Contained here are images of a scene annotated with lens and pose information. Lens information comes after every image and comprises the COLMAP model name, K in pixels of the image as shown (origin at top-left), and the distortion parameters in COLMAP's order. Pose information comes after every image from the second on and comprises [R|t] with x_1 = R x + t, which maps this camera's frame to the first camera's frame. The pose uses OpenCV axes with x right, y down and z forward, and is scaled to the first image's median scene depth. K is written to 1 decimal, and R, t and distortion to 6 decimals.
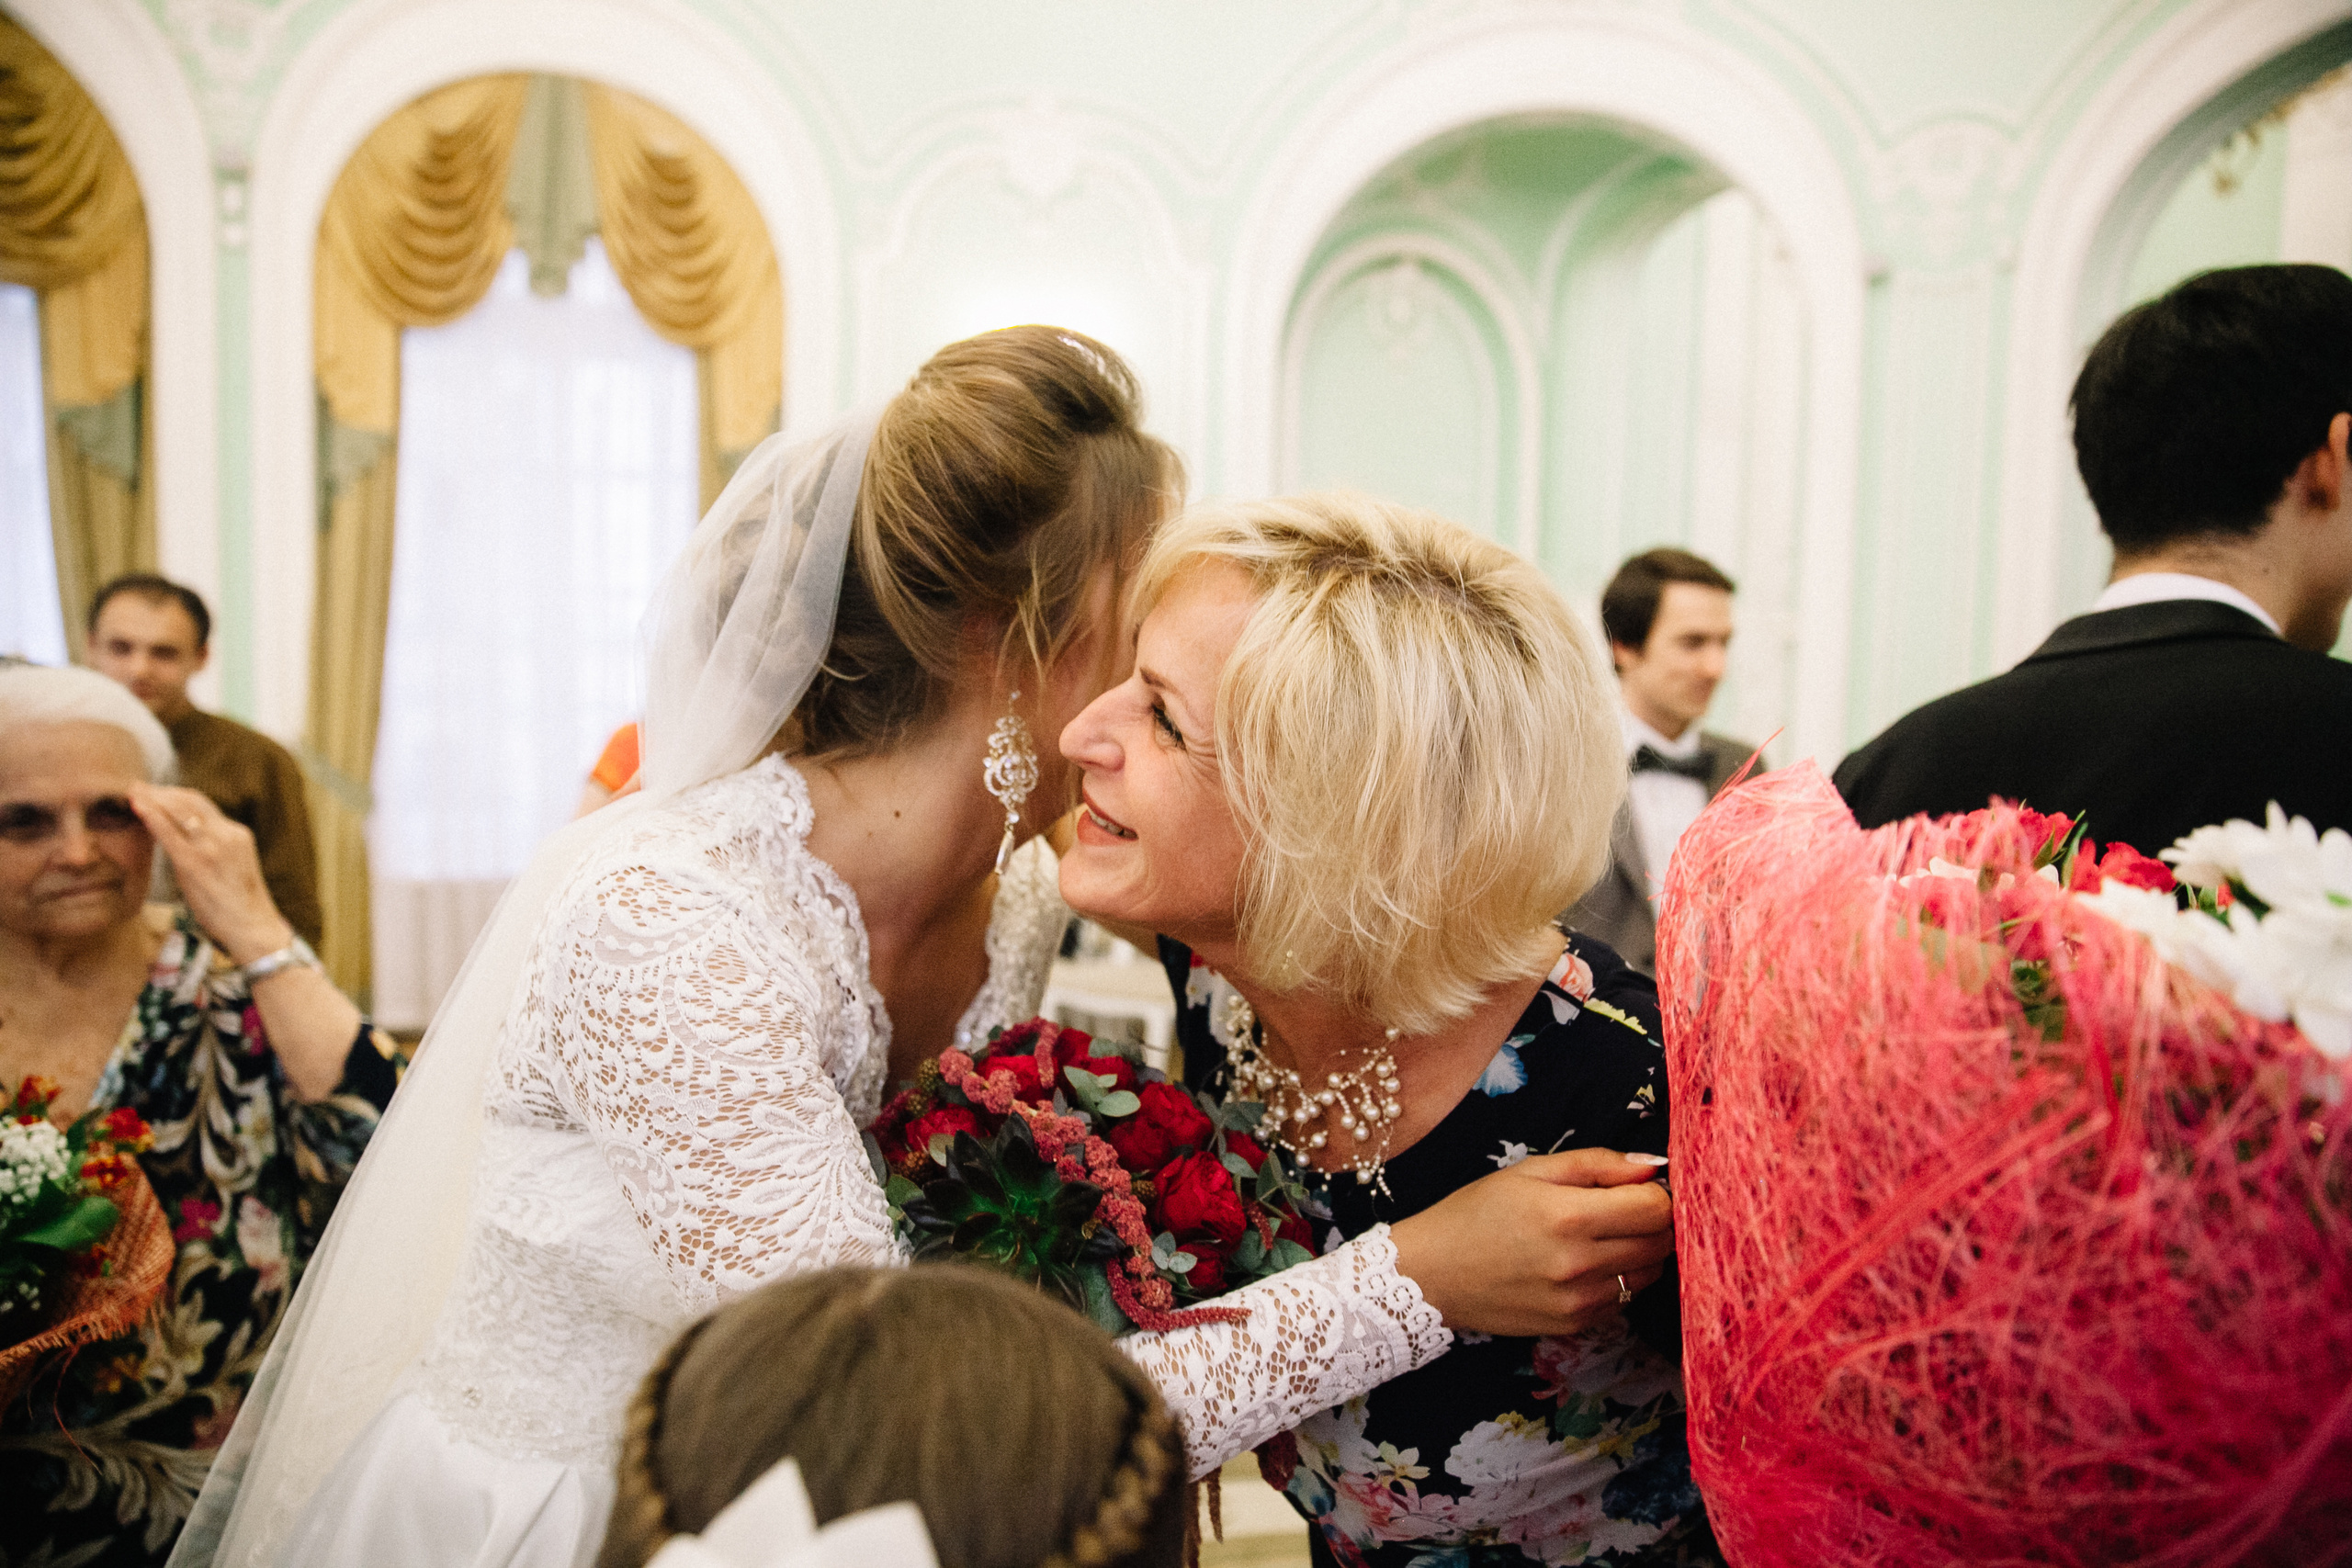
lens RADIAL K [[1557.1, 0, 1176.0], [0, 1557.1, 784.0], [0, 0, 1]] dist [-0.135647, 0.098657]
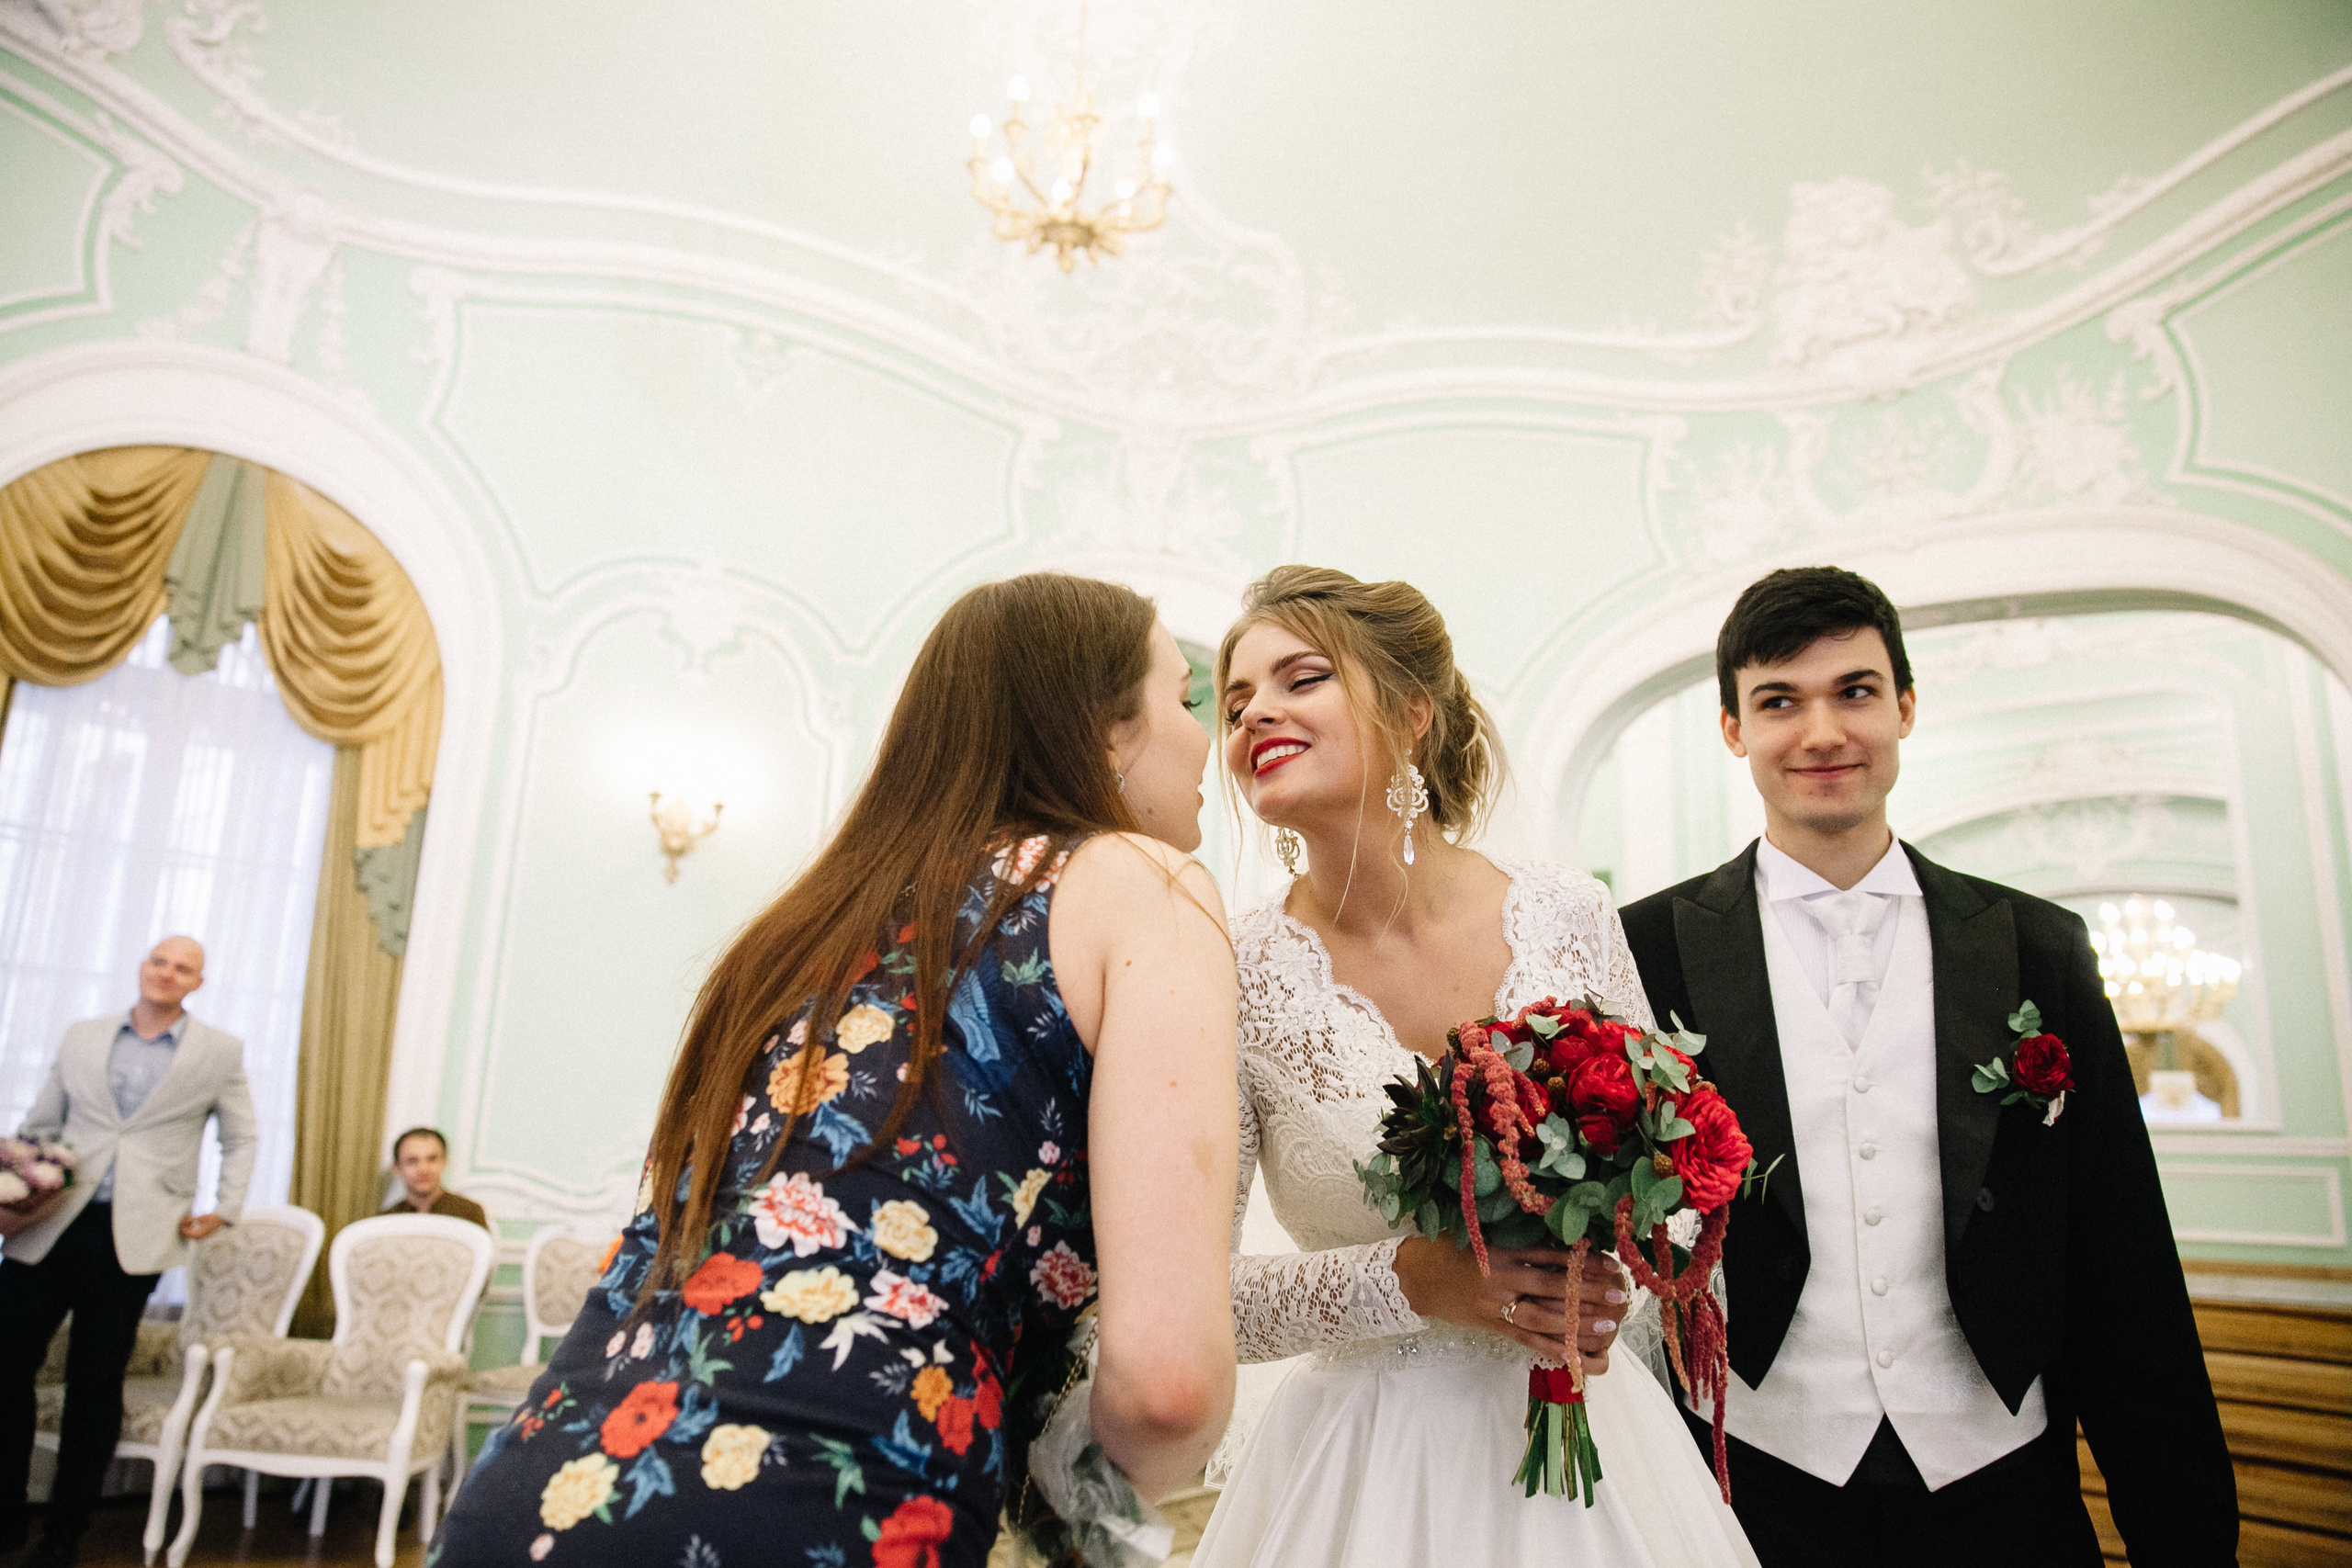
lens RADIAL K [[1630.1, 0, 1176.0], [0, 1630.1, 784.0], [0, 0, 1]] dist [-0.101208, 0.078497]
pose [[0.916911, 0.108724, 0.383997, -0.239516], [0.010046, 0.955584, -0.294548, 0.050736], [-0.398966, 0.273932, 0.875093, -0.113946]]
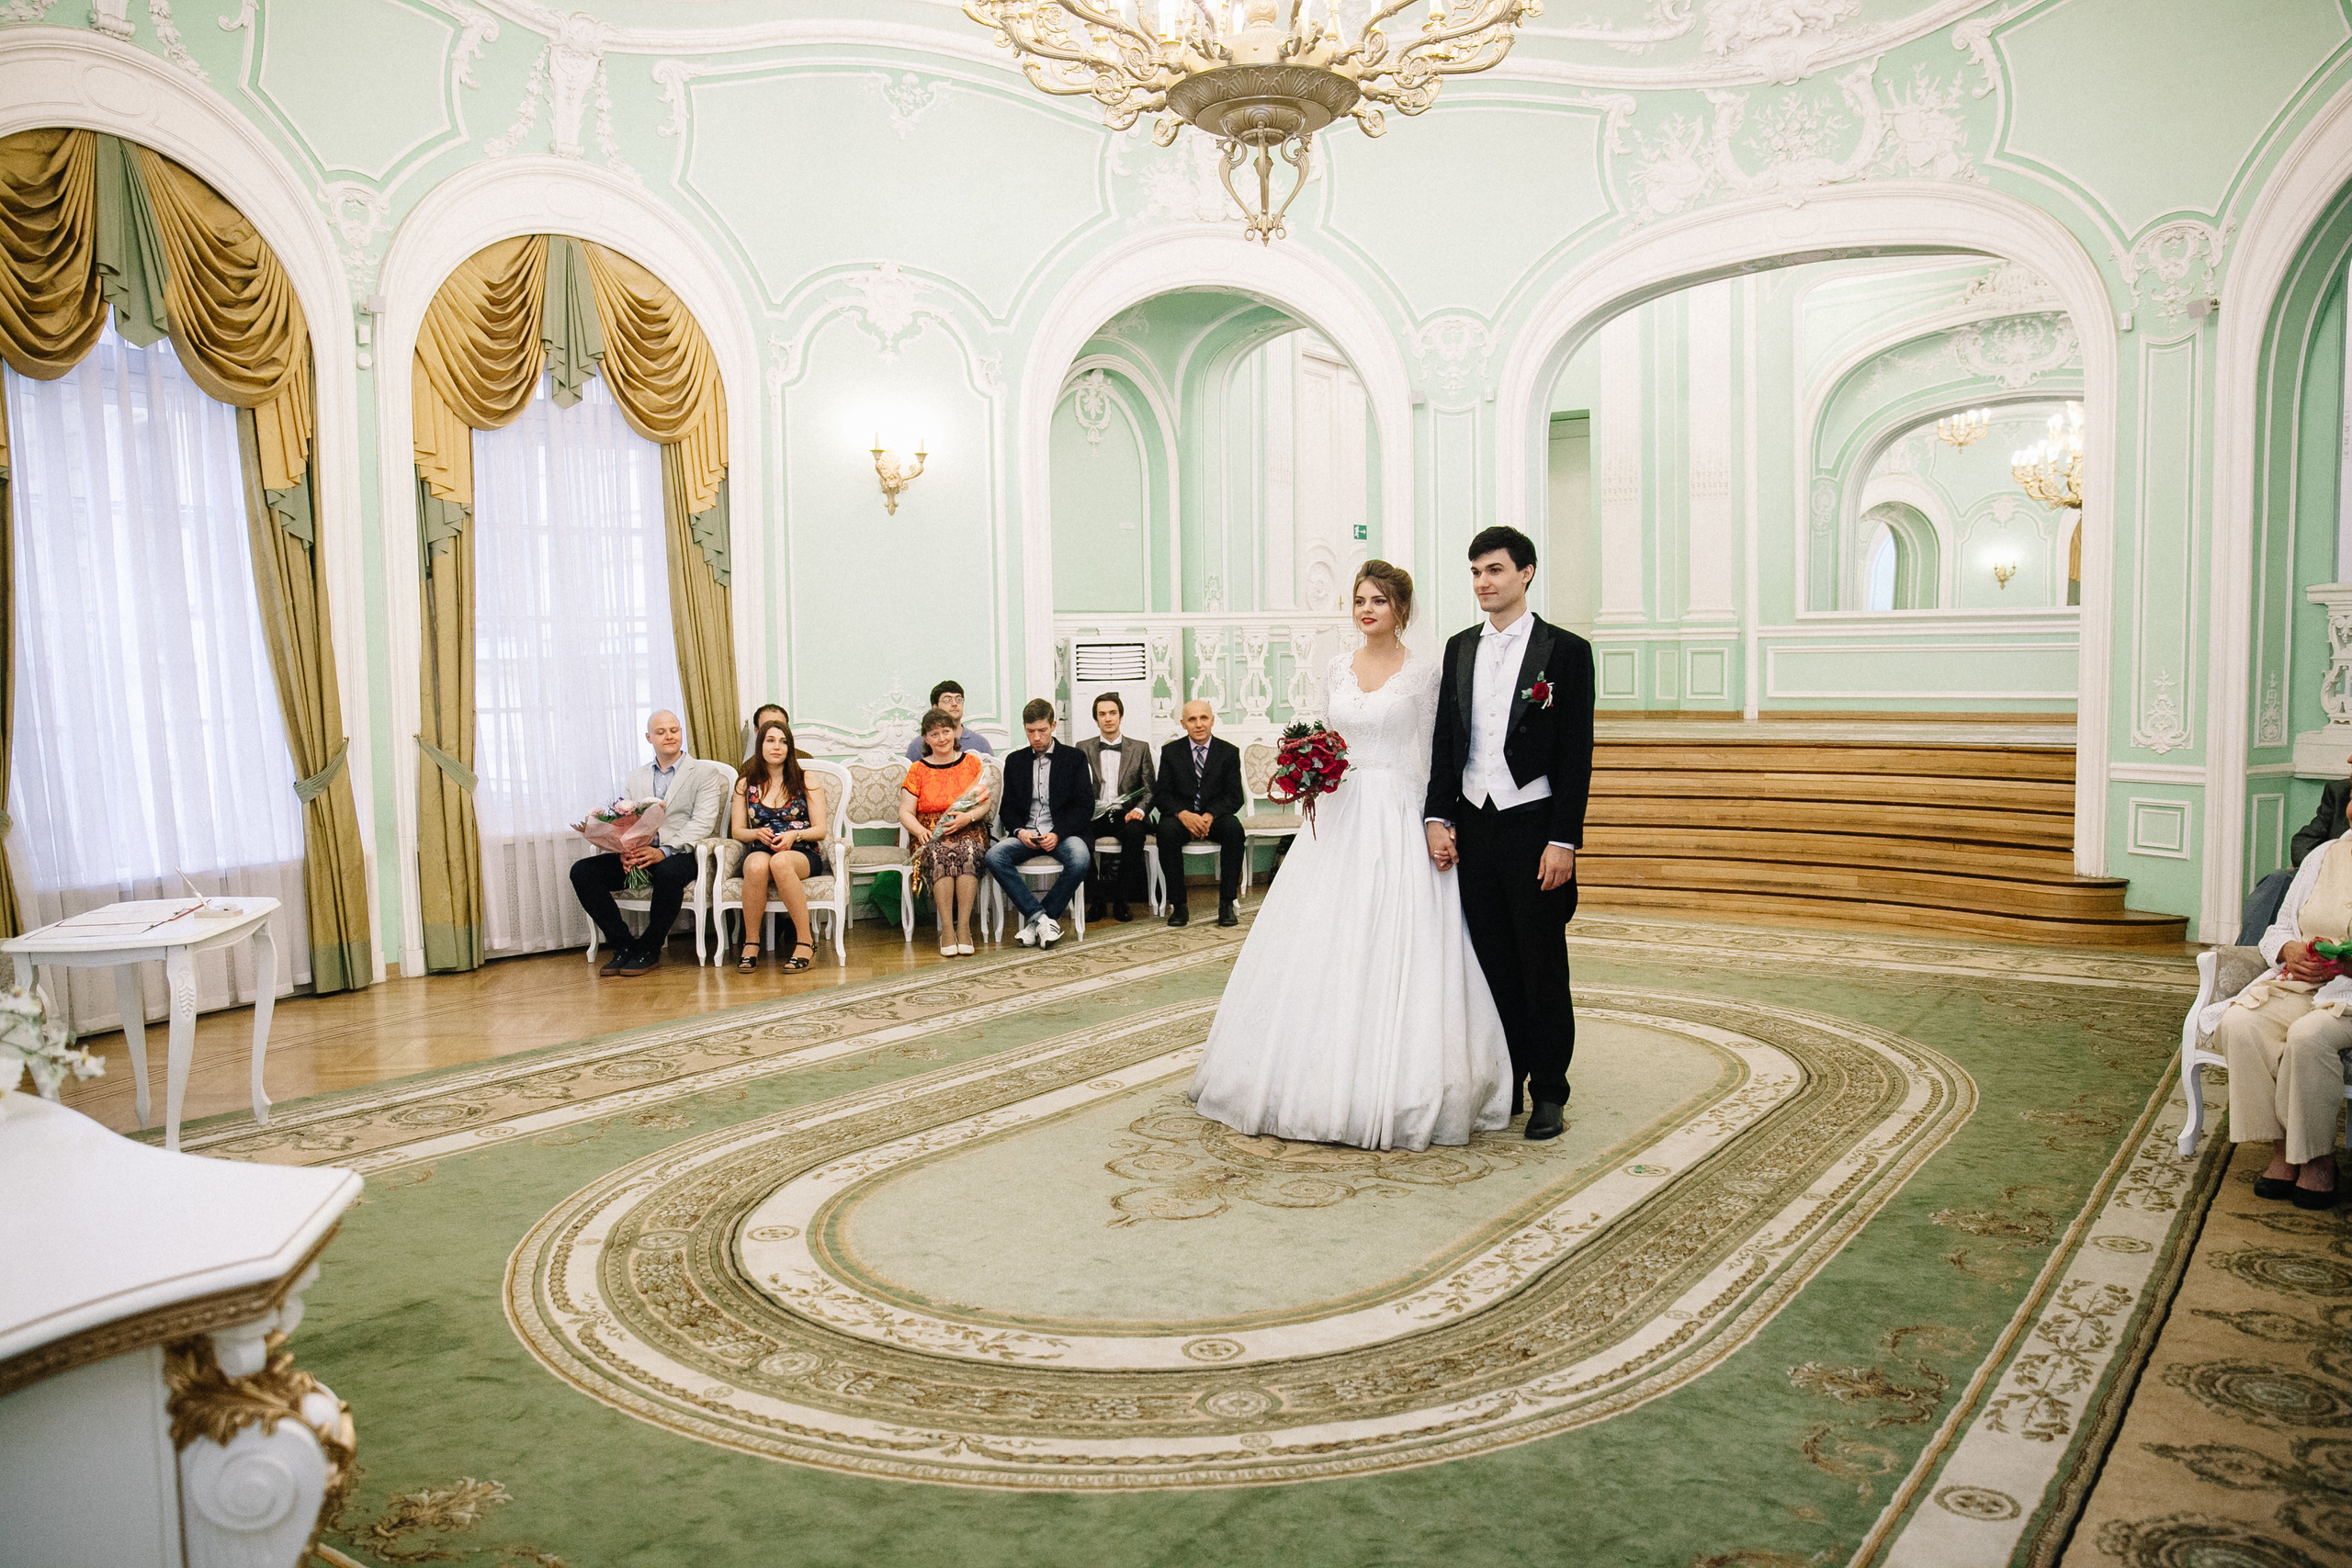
lens RADIAL K [[1819.0, 0, 1176.0], [0, 1819.0, 784.0], [0, 0, 1]] dist [-0.033612, 0.008241]
pose [[0.912591, -0.067971, 0.403184, -0.641257], [0.067834, 0.997589, 0.014641, 0.033789], [-0.403207, 0.013988, 0.915002, -0.752263]]
